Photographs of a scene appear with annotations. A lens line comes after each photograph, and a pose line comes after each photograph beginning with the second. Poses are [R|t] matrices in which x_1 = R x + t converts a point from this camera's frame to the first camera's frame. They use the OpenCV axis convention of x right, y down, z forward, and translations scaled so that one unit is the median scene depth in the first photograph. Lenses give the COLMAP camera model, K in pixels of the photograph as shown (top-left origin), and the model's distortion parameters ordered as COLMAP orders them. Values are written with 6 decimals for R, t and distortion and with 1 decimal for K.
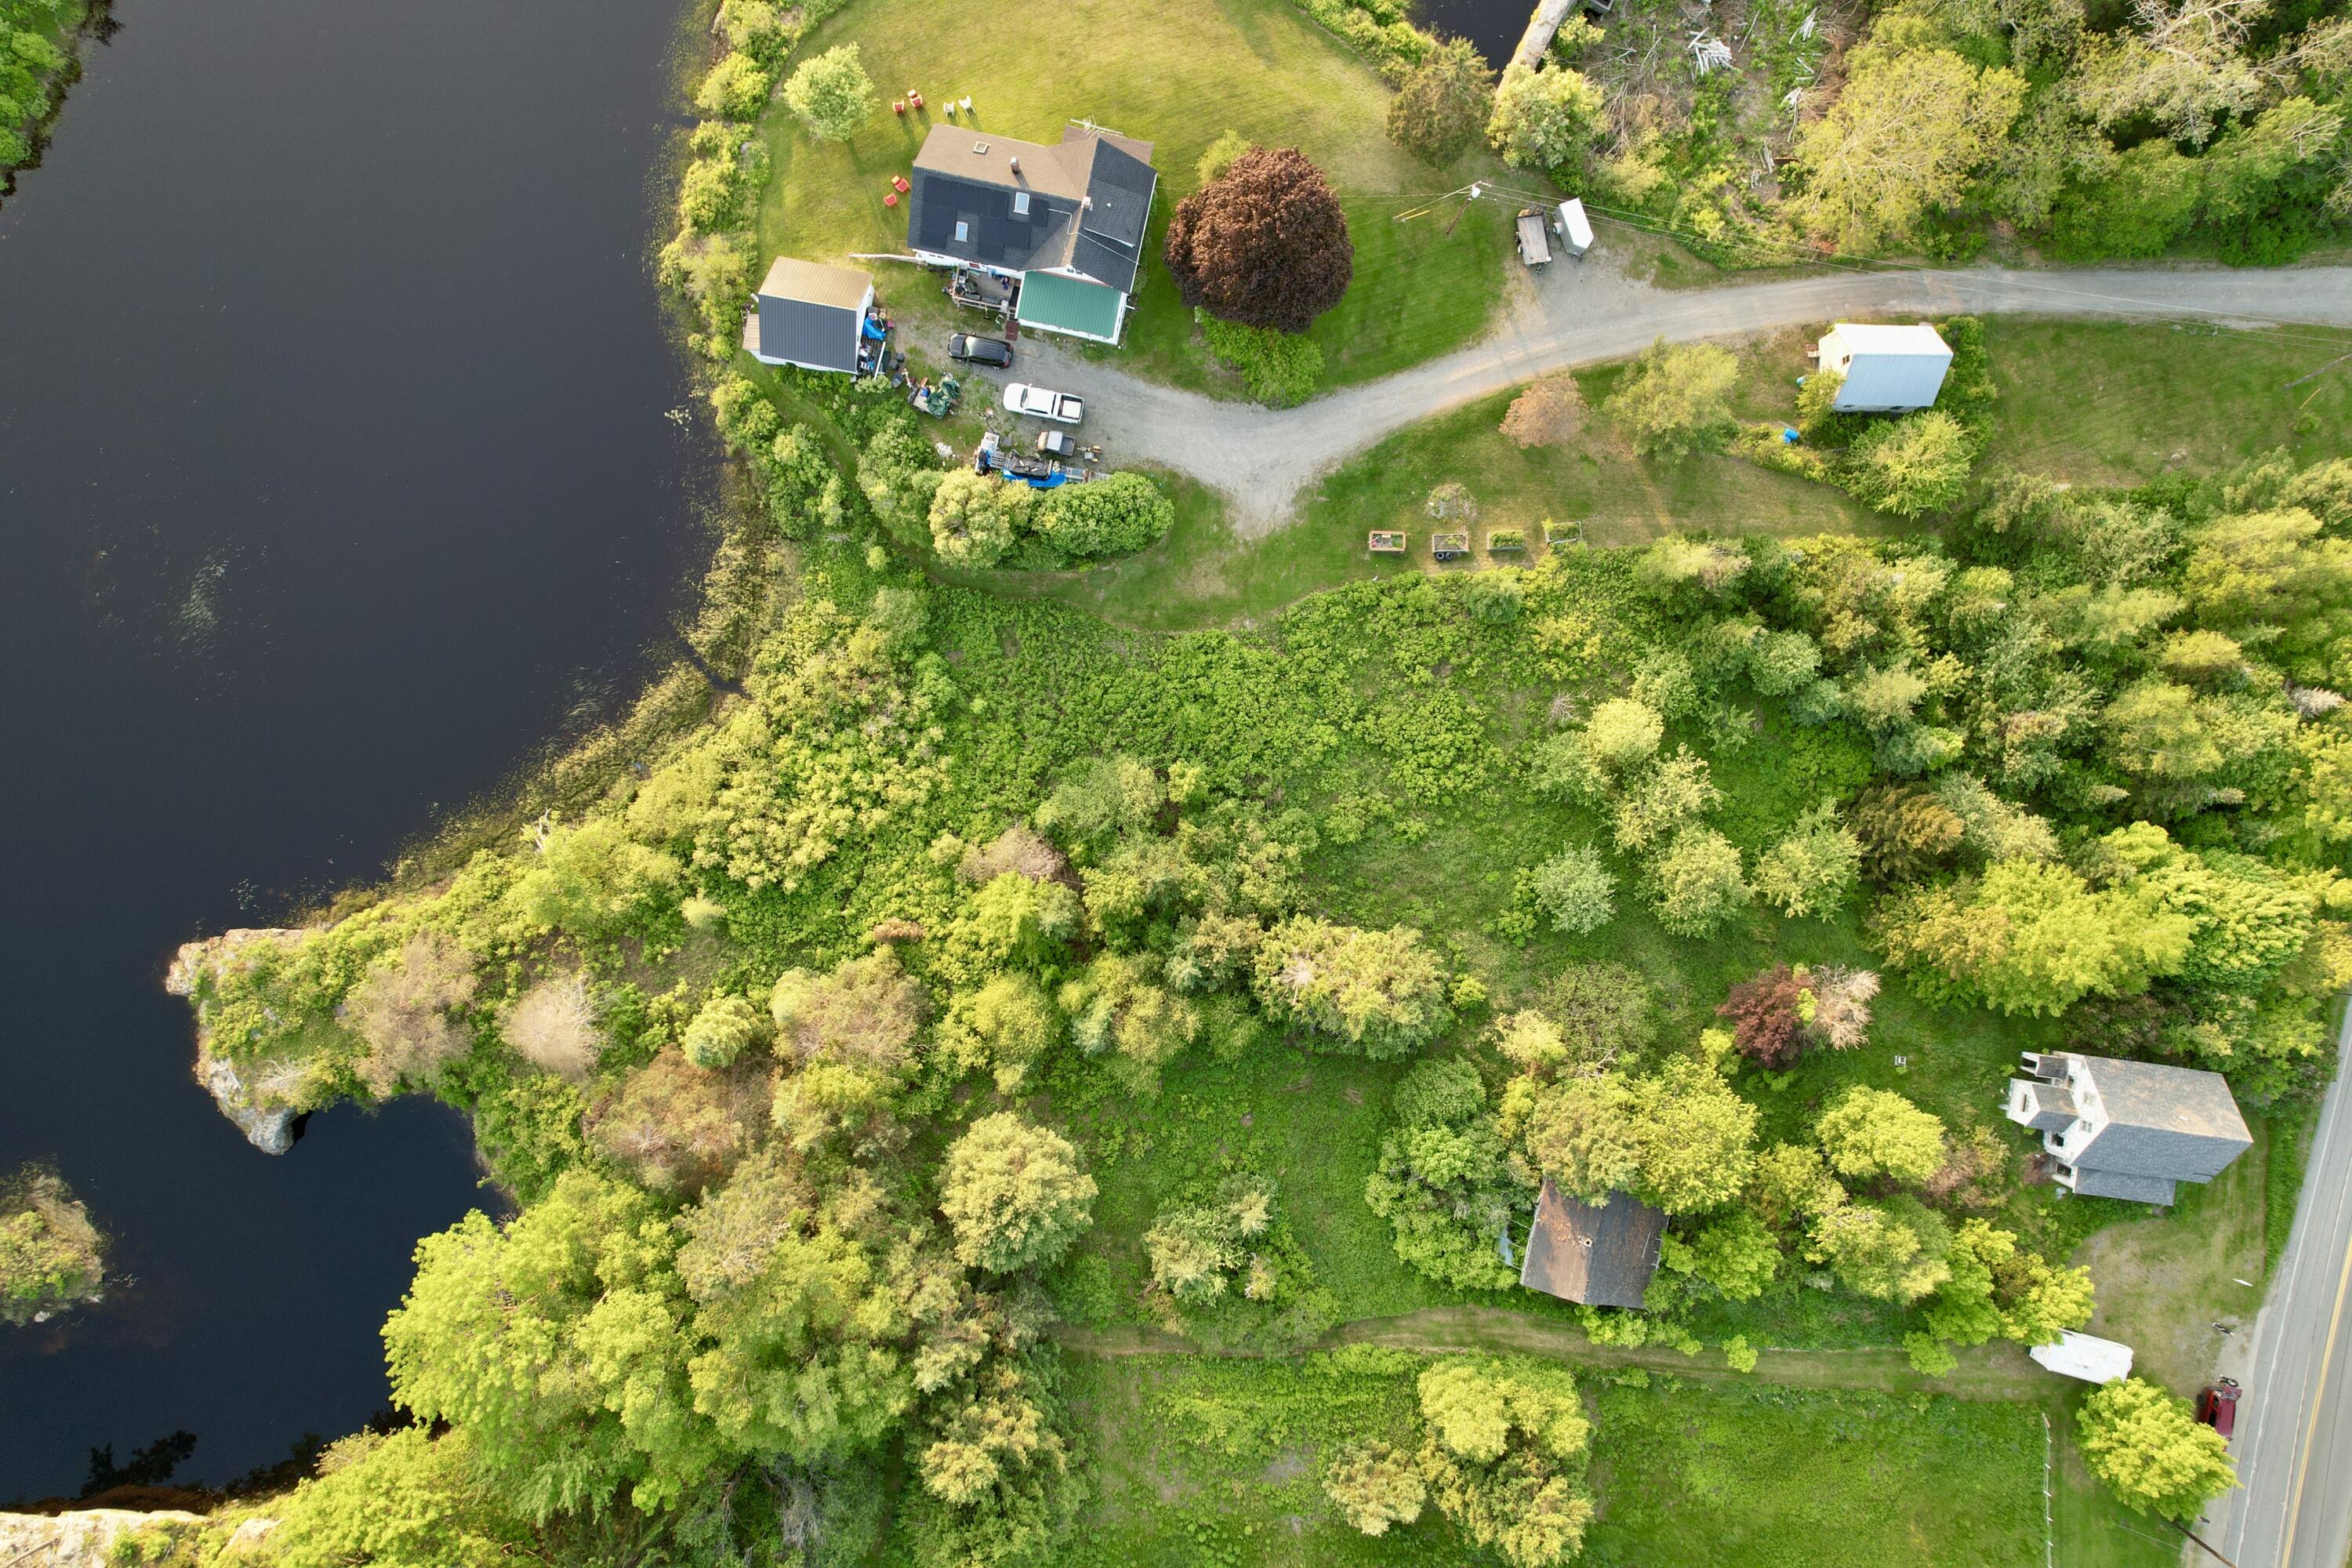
lens RADIAL K [[1500.9, 0, 1176.0], [0, 1500.9, 784.0], [0, 0, 1]] dist [-0.071664, 0.059596]
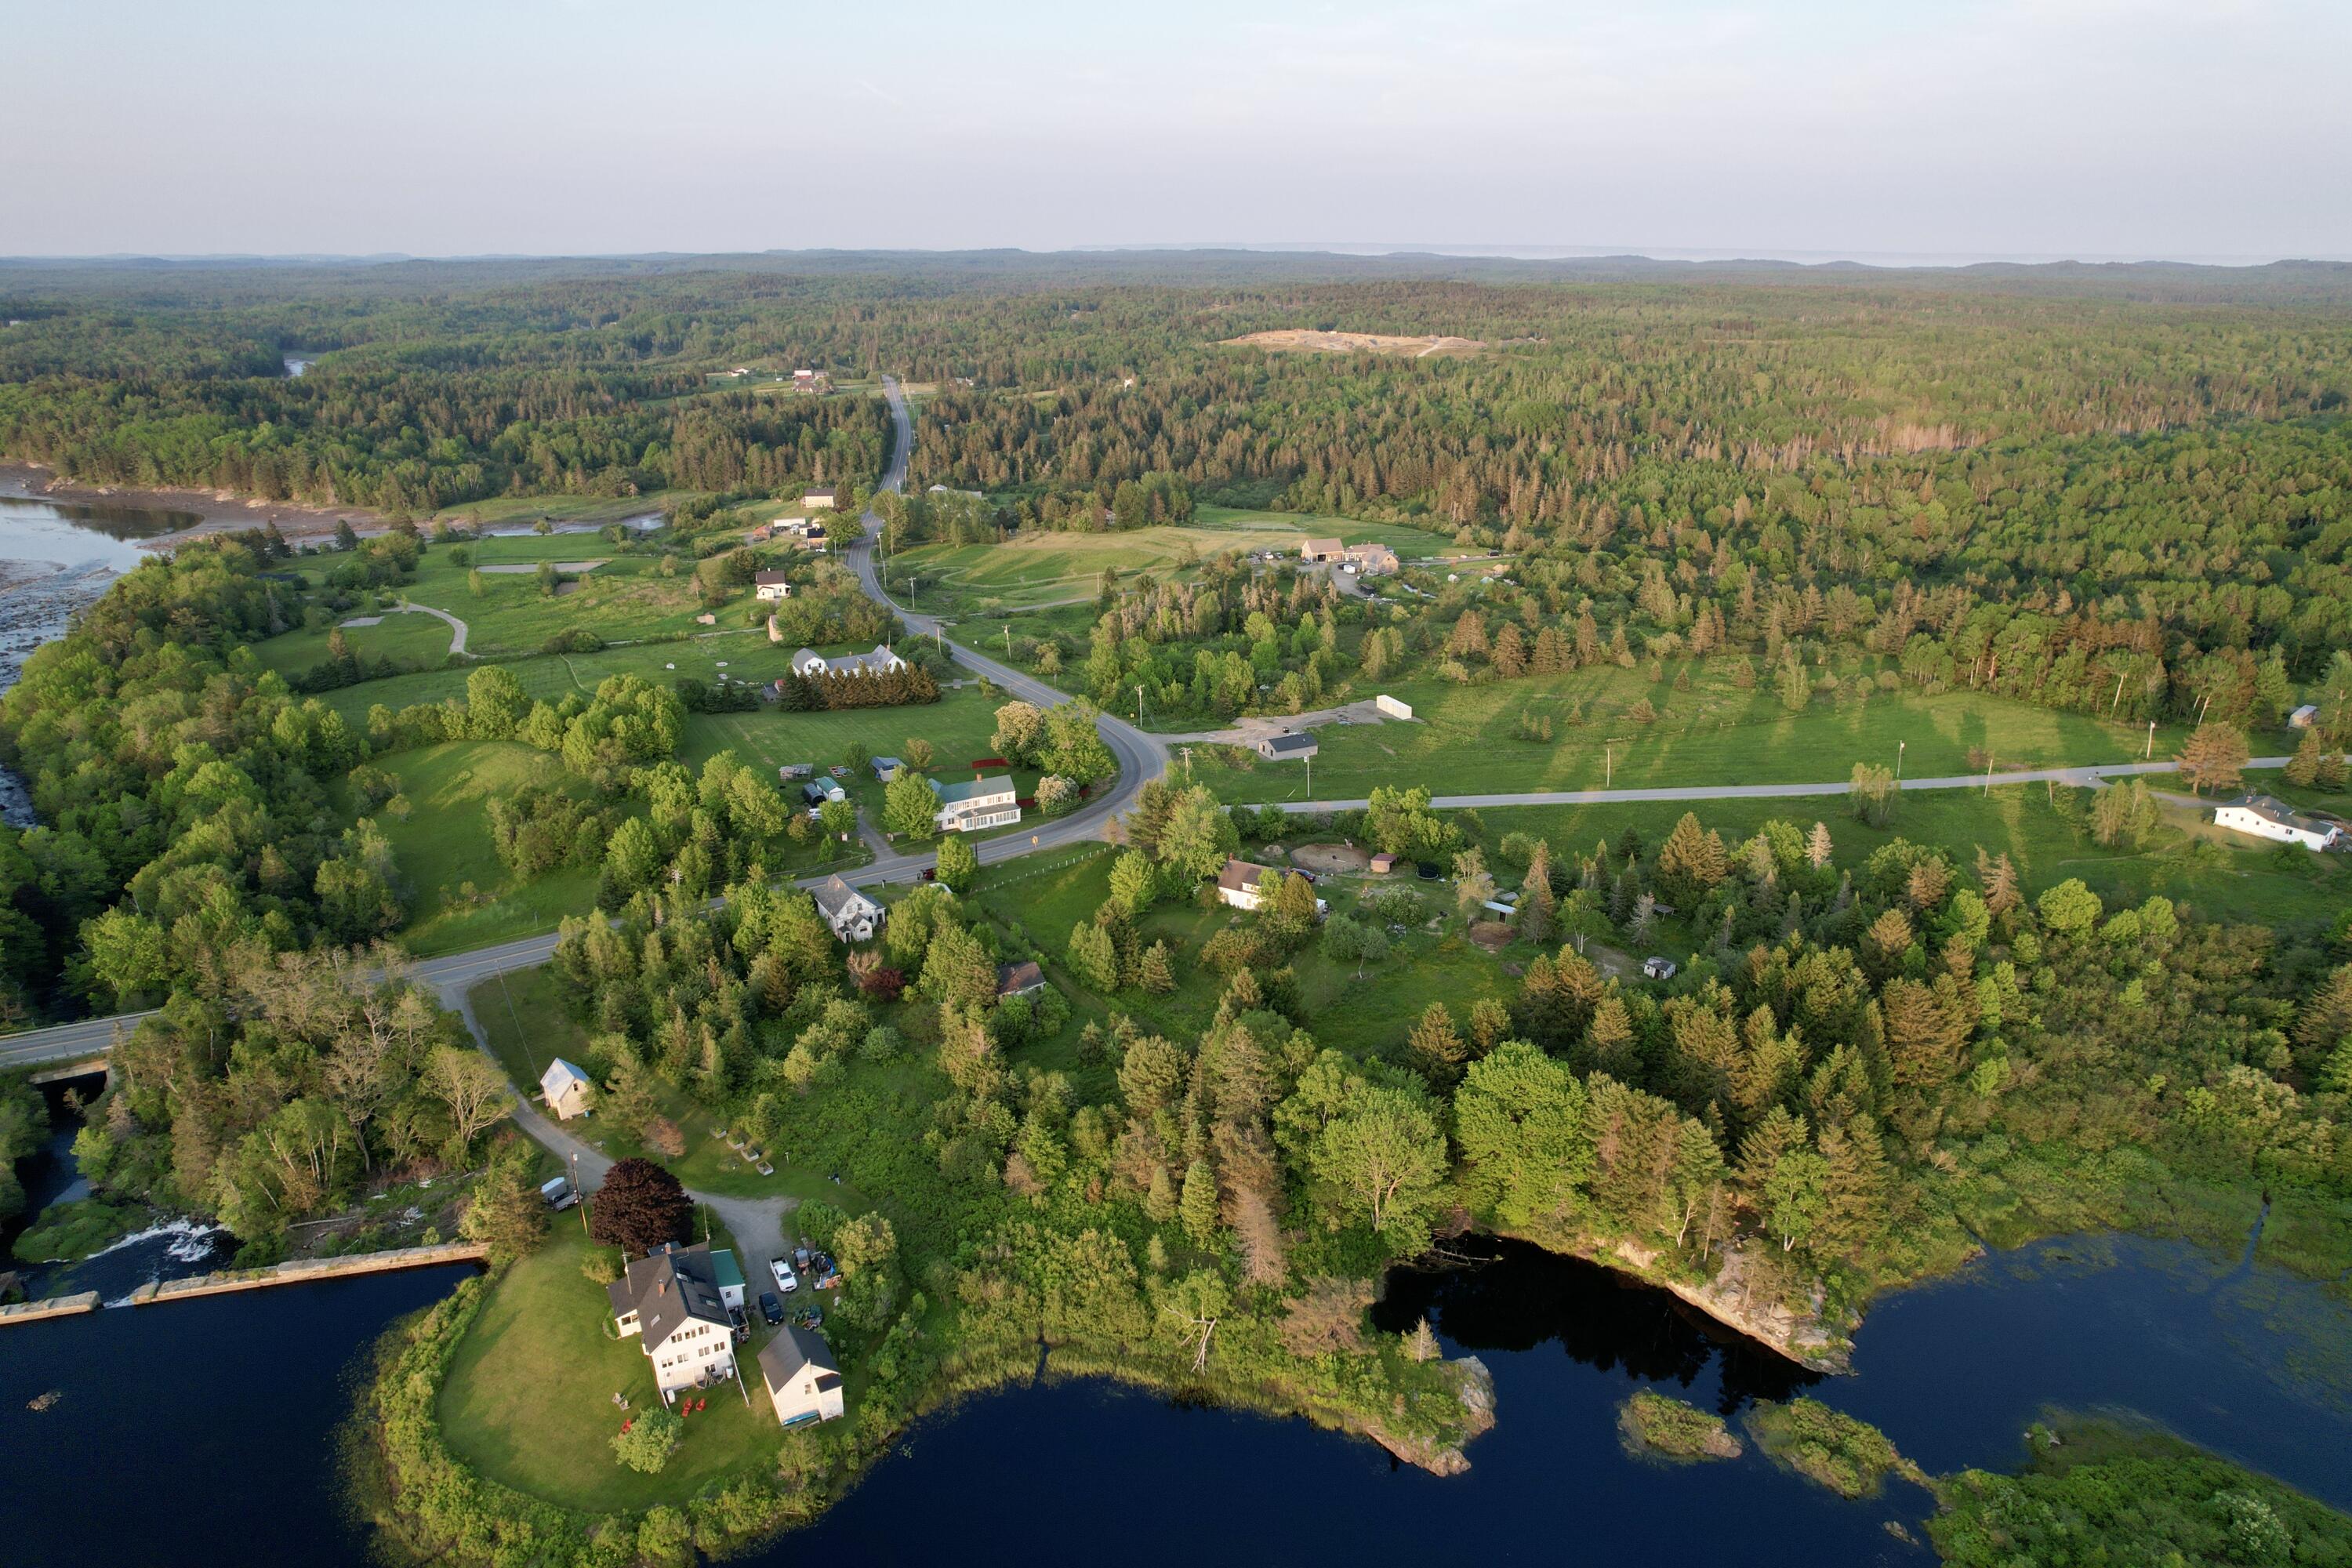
lens RADIAL K [[1503.3, 0, 1176.0], [0, 1503.3, 784.0], [0, 0, 1]] dist [-0.050261, -0.000394]
pose [[-0.645856, -0.262754, 0.716820, -1.333826], [0.763424, -0.231264, 0.603076, -0.751223], [0.007314, 0.936738, 0.349956, -0.070273]]
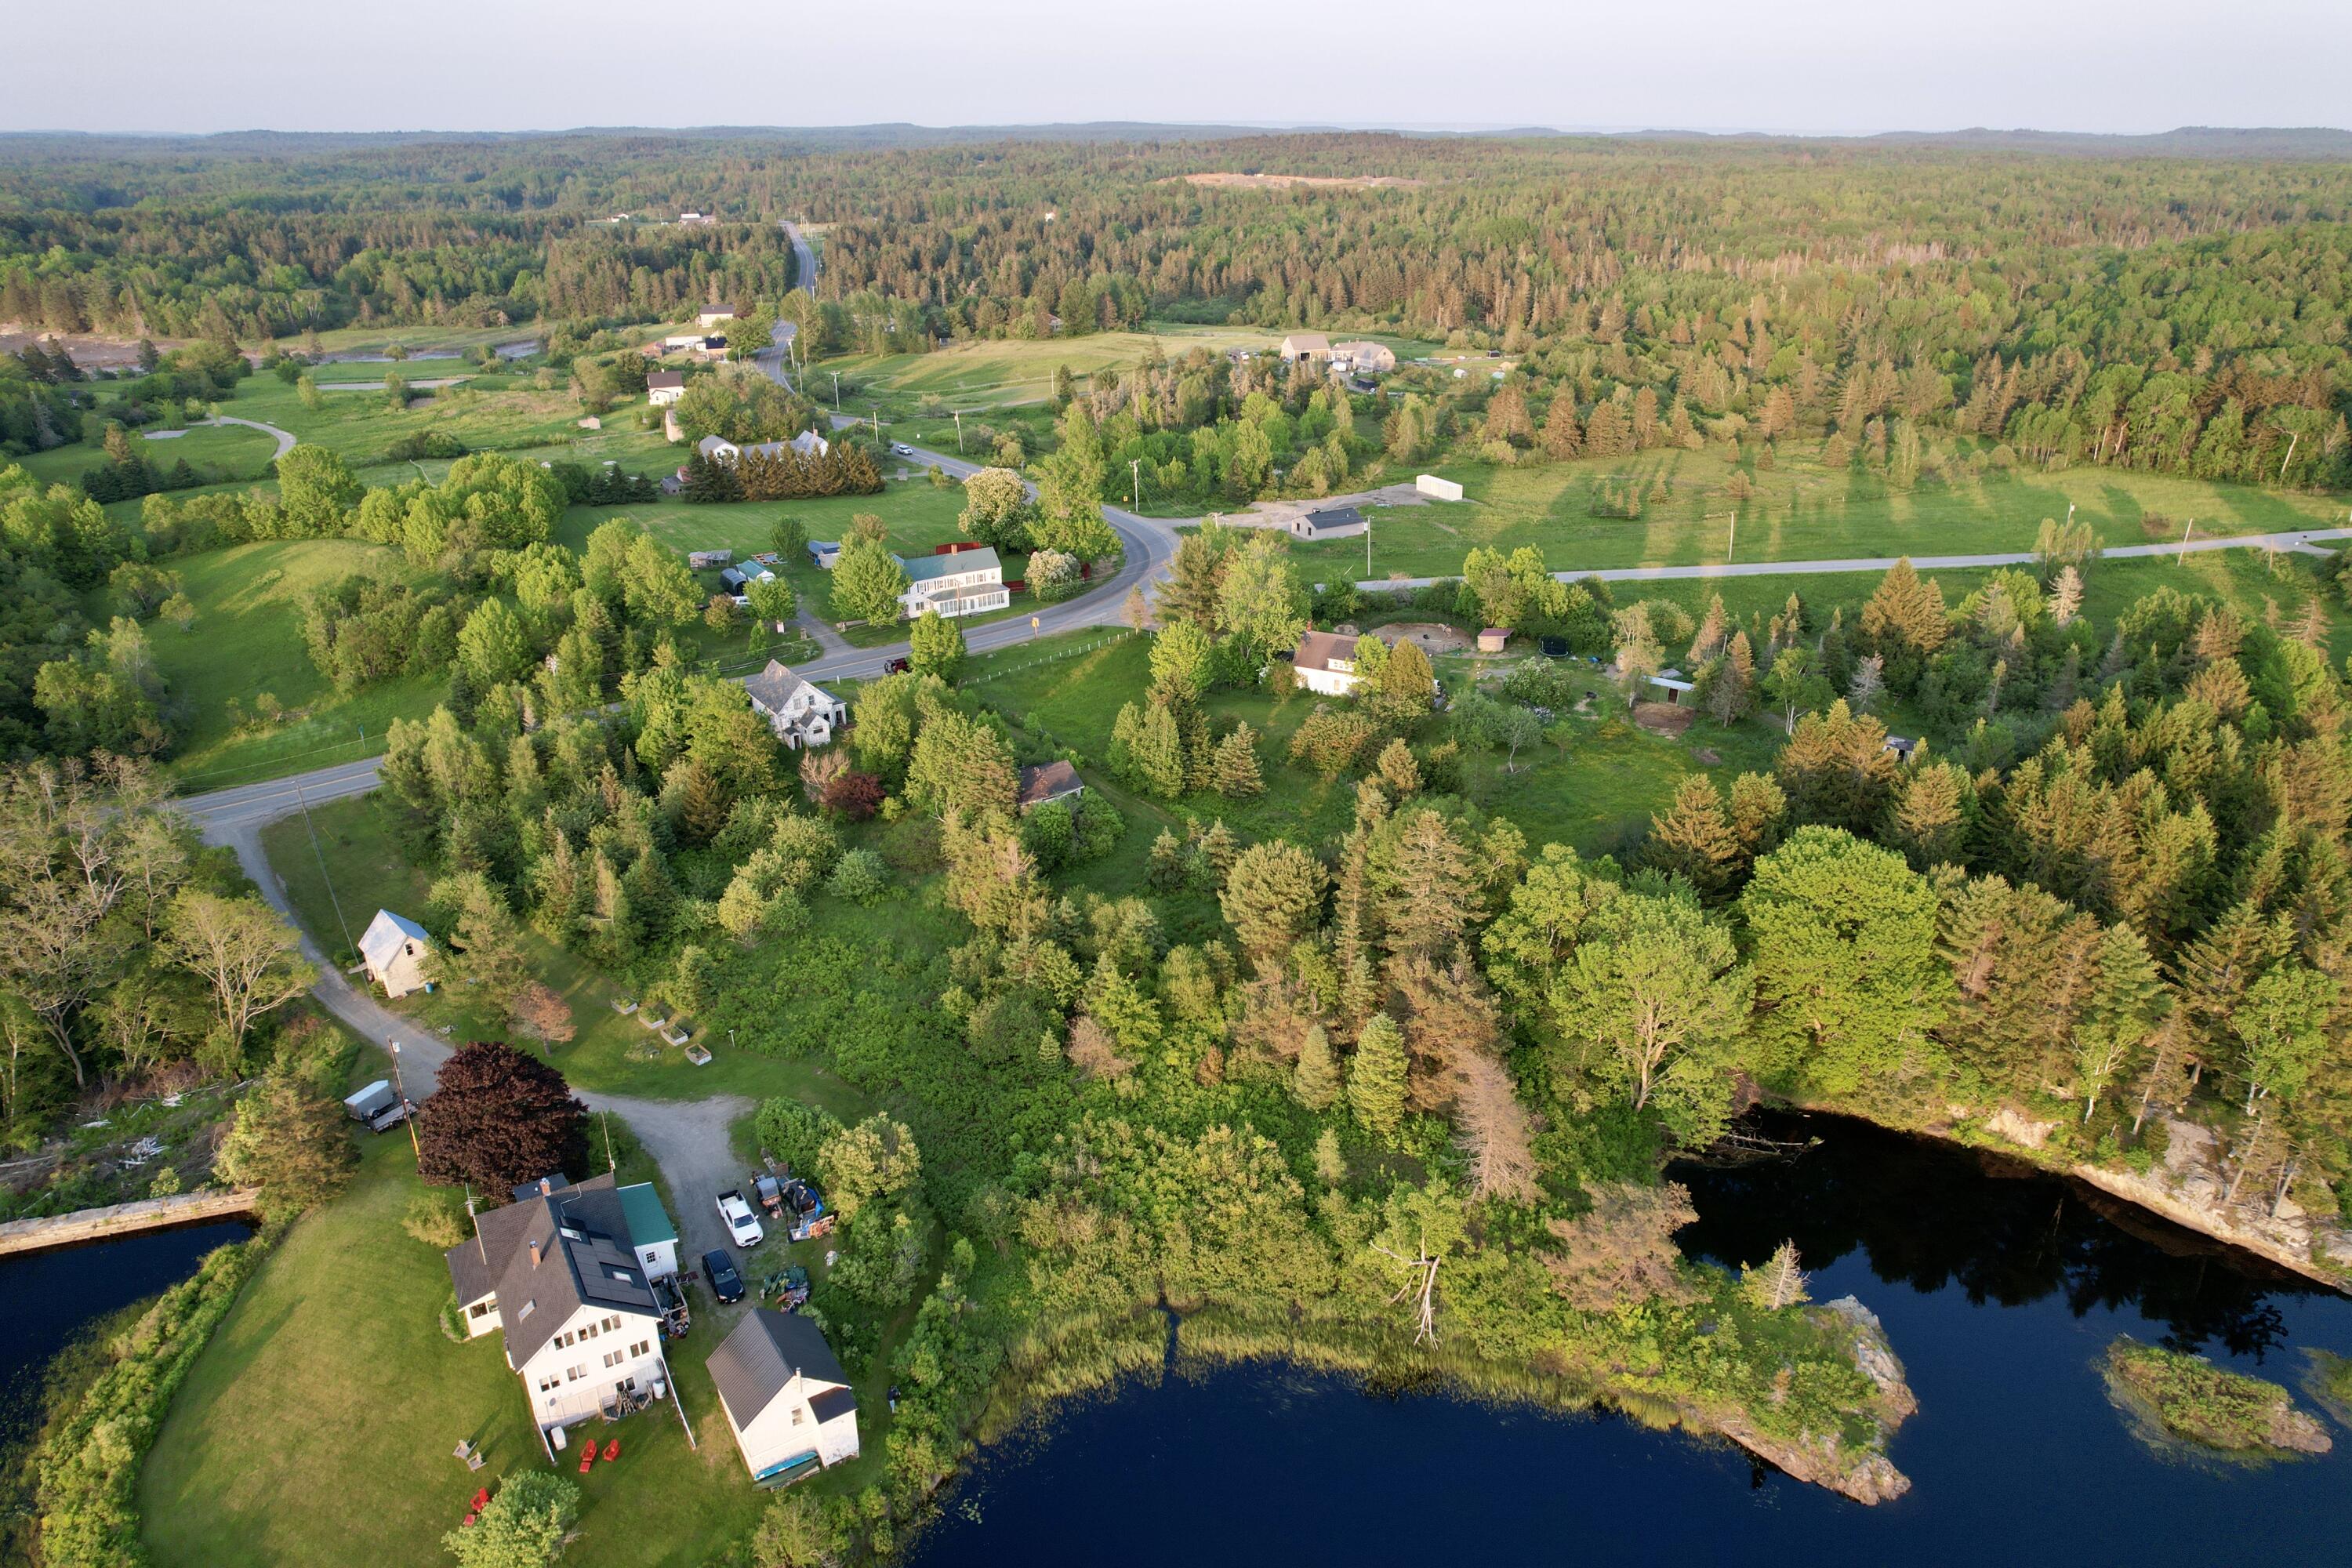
lens RADIAL K [[1500.9, 0, 1176.0], [0, 1500.9, 784.0], [0, 0, 1]] dist [-0.071664, 0.059596]
pose [[-0.694276, -0.293987, 0.656927, -0.831653], [0.719674, -0.292522, 0.629682, -0.563660], [0.007047, 0.909946, 0.414666, 0.299778]]
